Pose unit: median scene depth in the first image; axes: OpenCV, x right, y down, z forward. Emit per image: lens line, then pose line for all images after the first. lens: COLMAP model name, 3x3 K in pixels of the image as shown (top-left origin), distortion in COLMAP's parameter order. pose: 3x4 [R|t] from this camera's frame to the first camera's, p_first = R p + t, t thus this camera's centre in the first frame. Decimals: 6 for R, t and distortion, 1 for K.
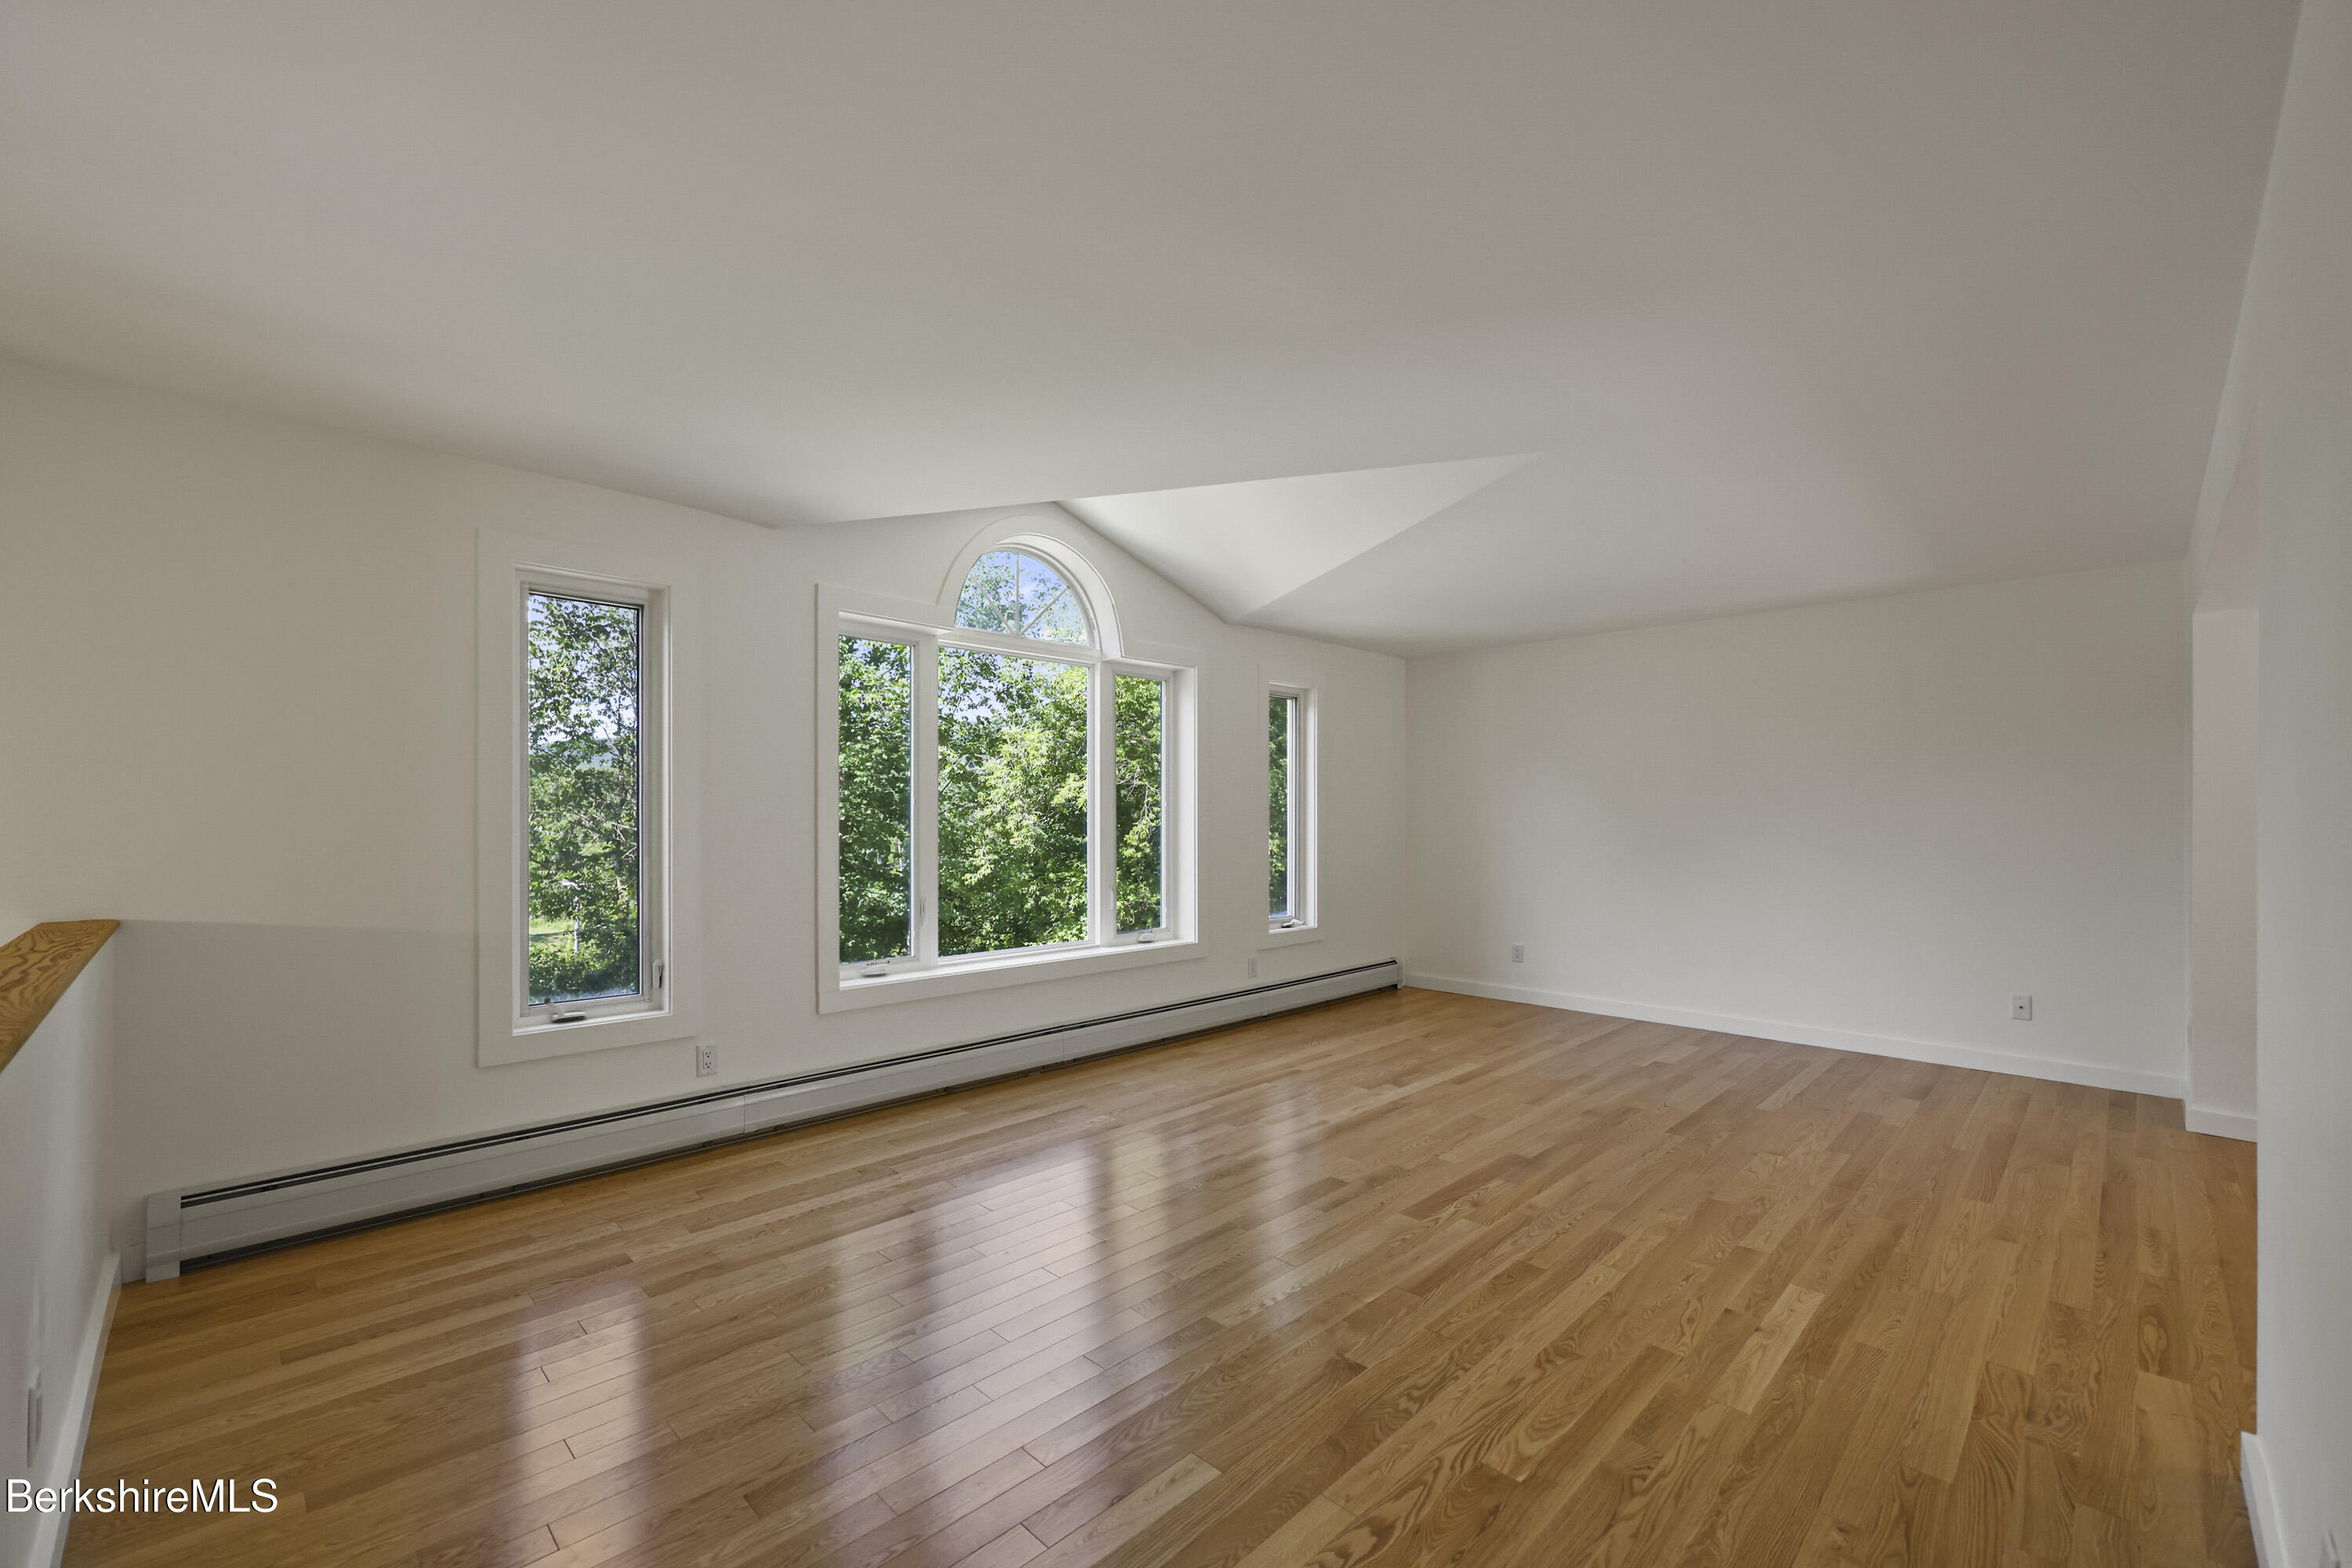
lens RADIAL K [[954.2, 0, 1185.4], [0, 954.2, 810.8], [0, 0, 1]] dist [0.000905, -0.000147]
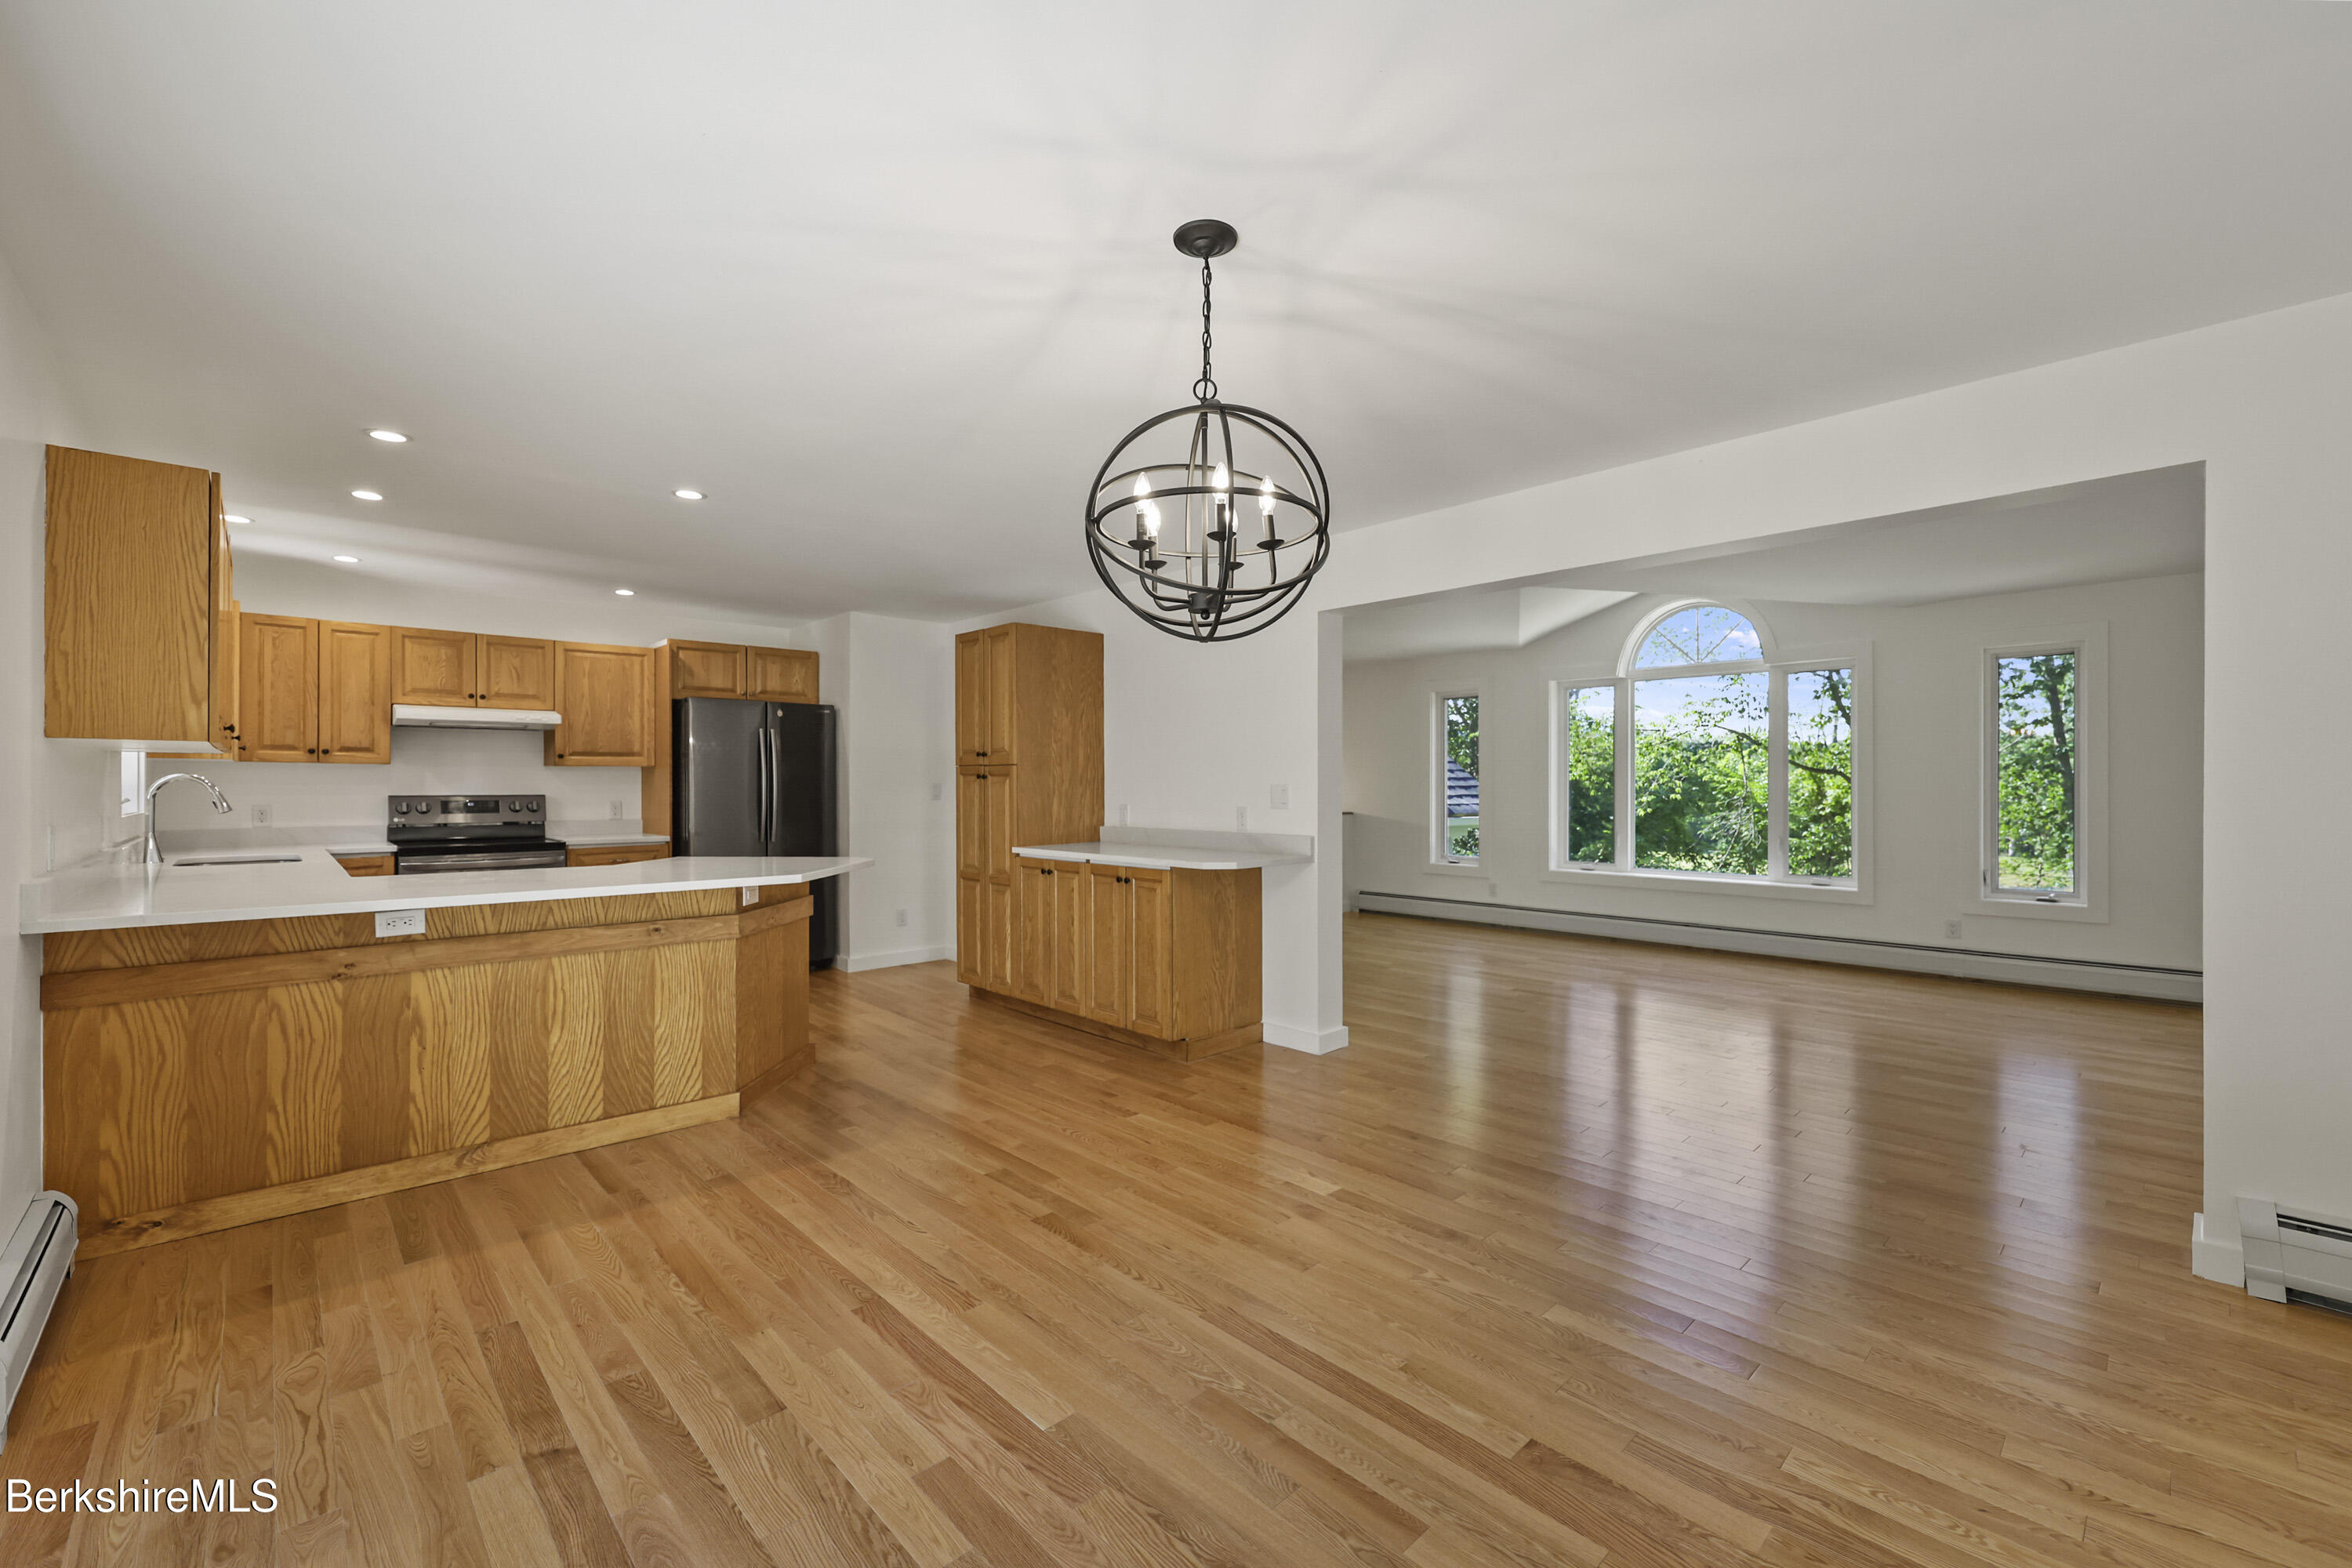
lens RADIAL K [[973.1, 0, 1178.1], [0, 973.1, 788.0], [0, 0, 1]] dist [0.001654, 0.000287]
pose [[-0.042531, 0.001528, -0.999094, 1.571399], [0.006212, 0.999980, 0.001264, 0.006565], [0.999076, -0.006152, -0.042539, 0.283407]]
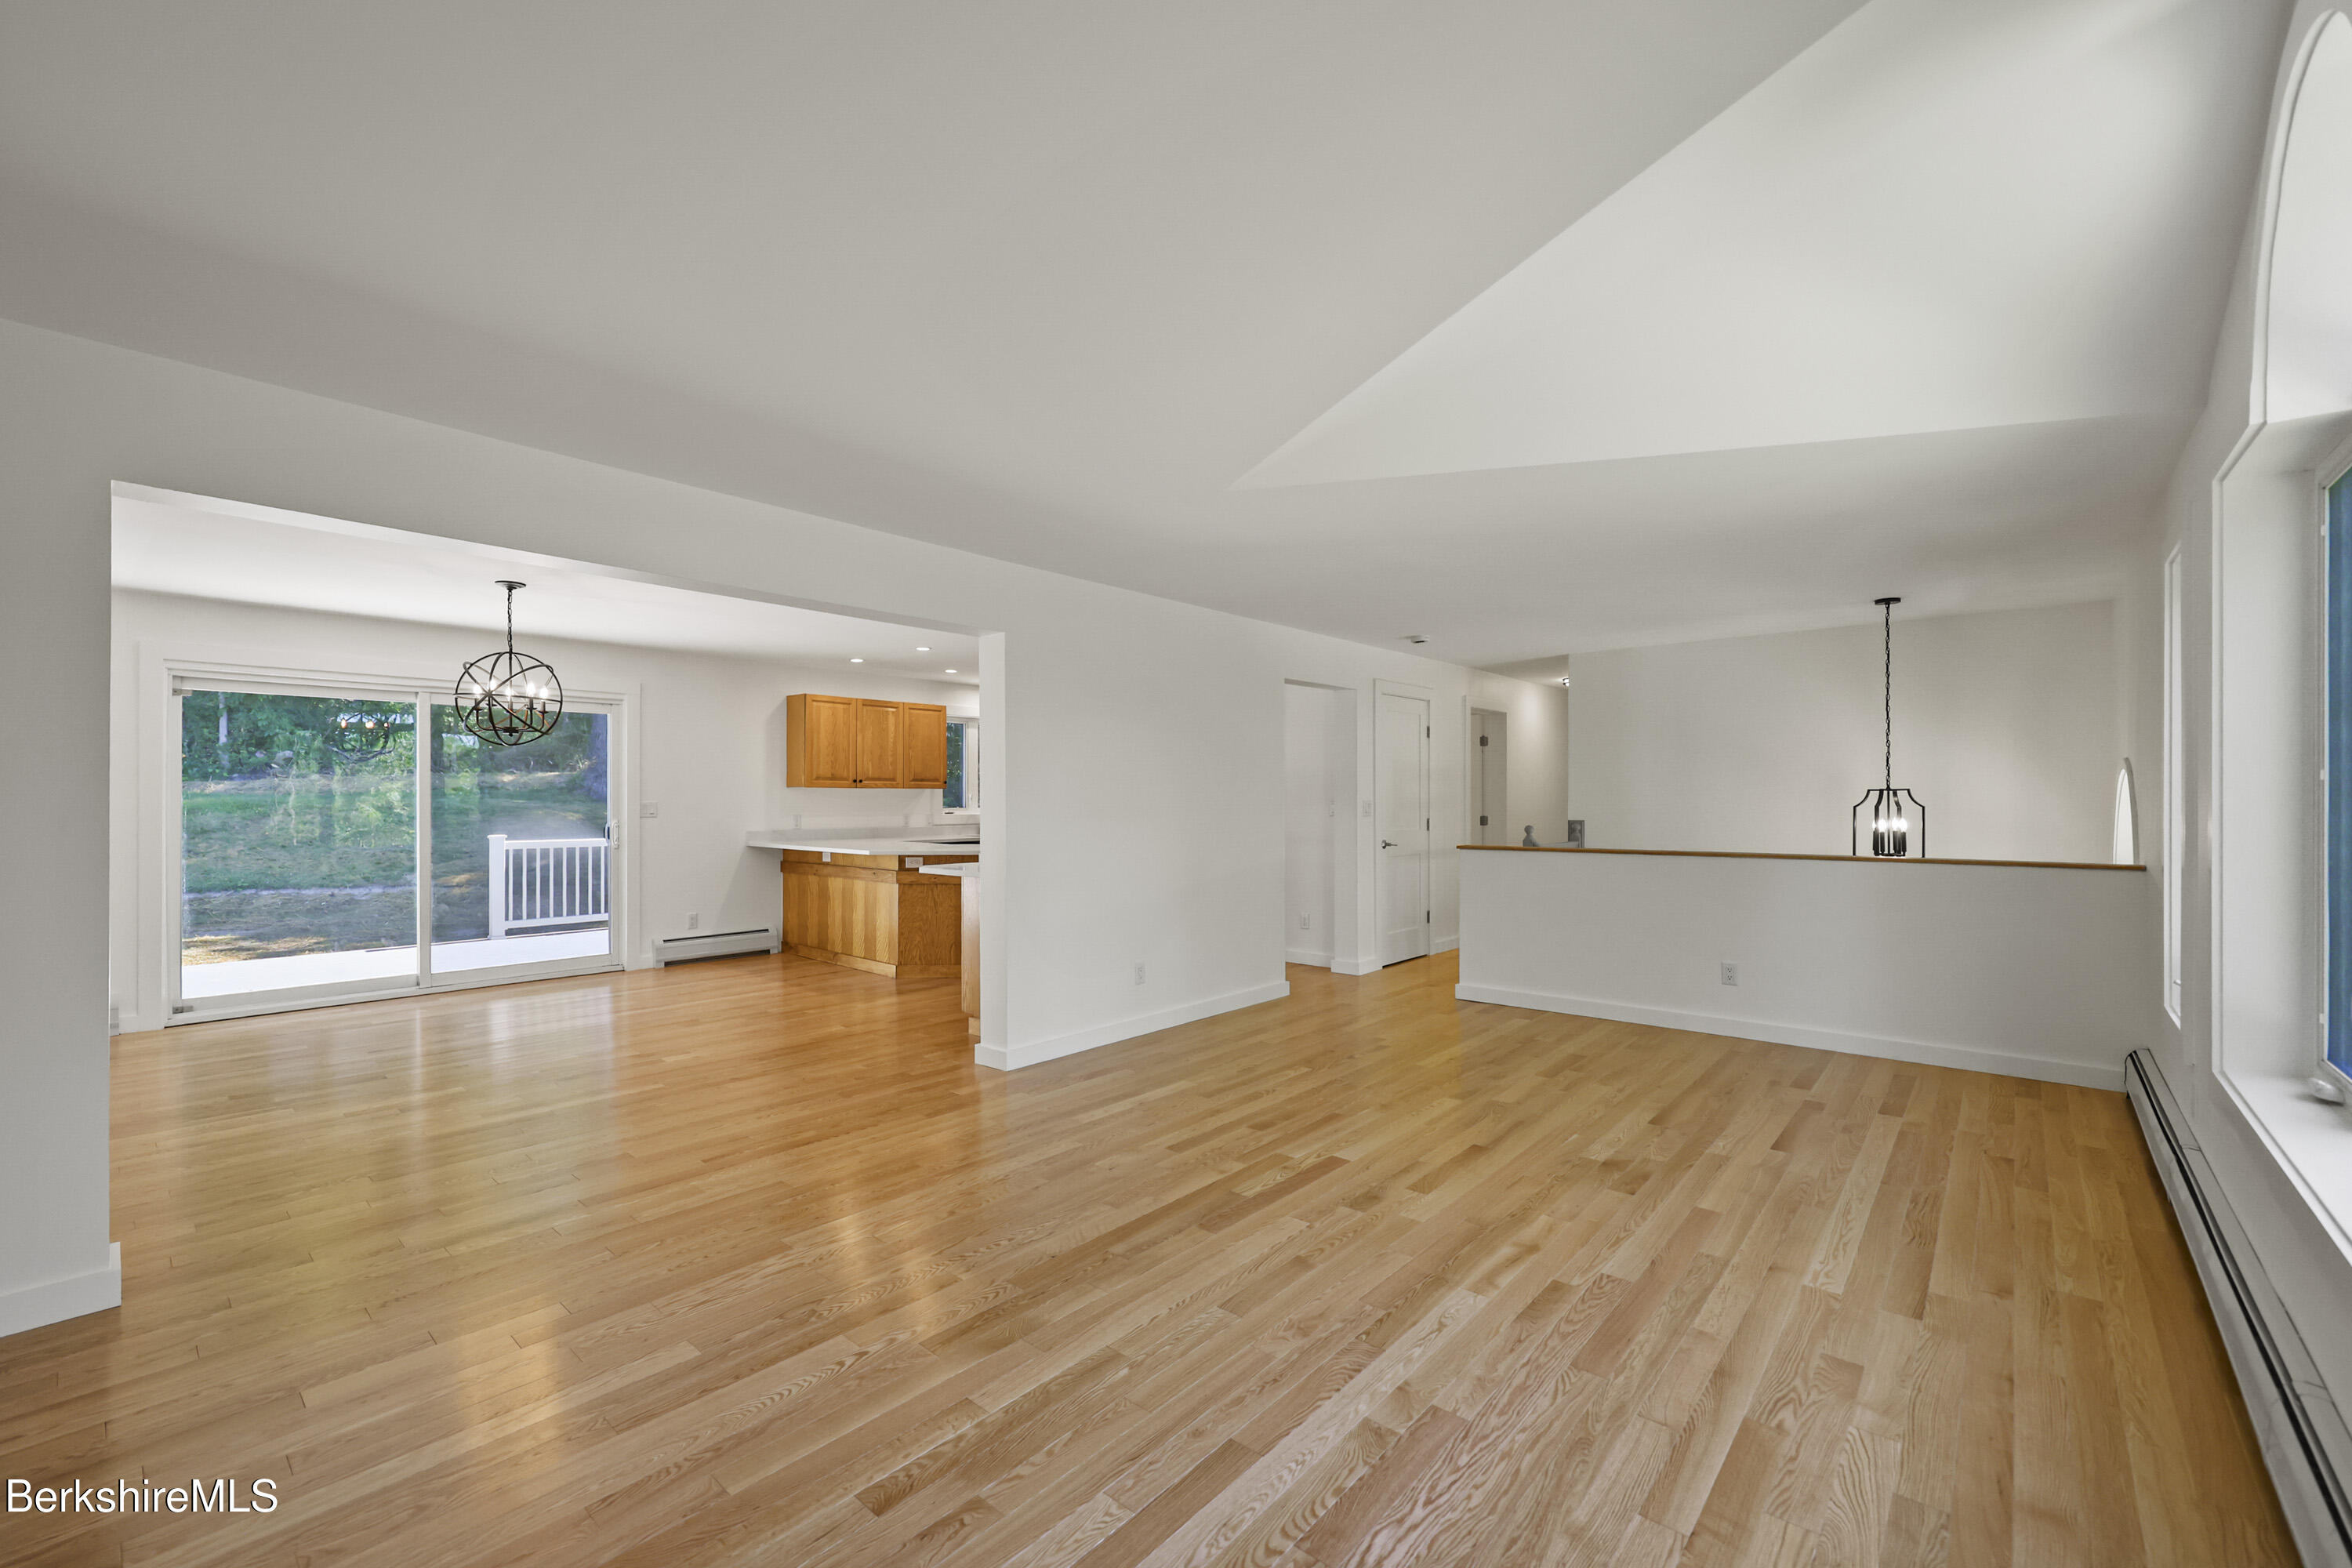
lens RADIAL K [[954.2, 0, 1163.0], [0, 954.2, 799.4], [0, 0, 1]] dist [0.000905, -0.000147]
pose [[-0.998842, -0.001643, -0.048088, 0.350264], [-0.001299, 0.999973, -0.007185, 0.008309], [0.048098, -0.007114, -0.998817, 1.478495]]
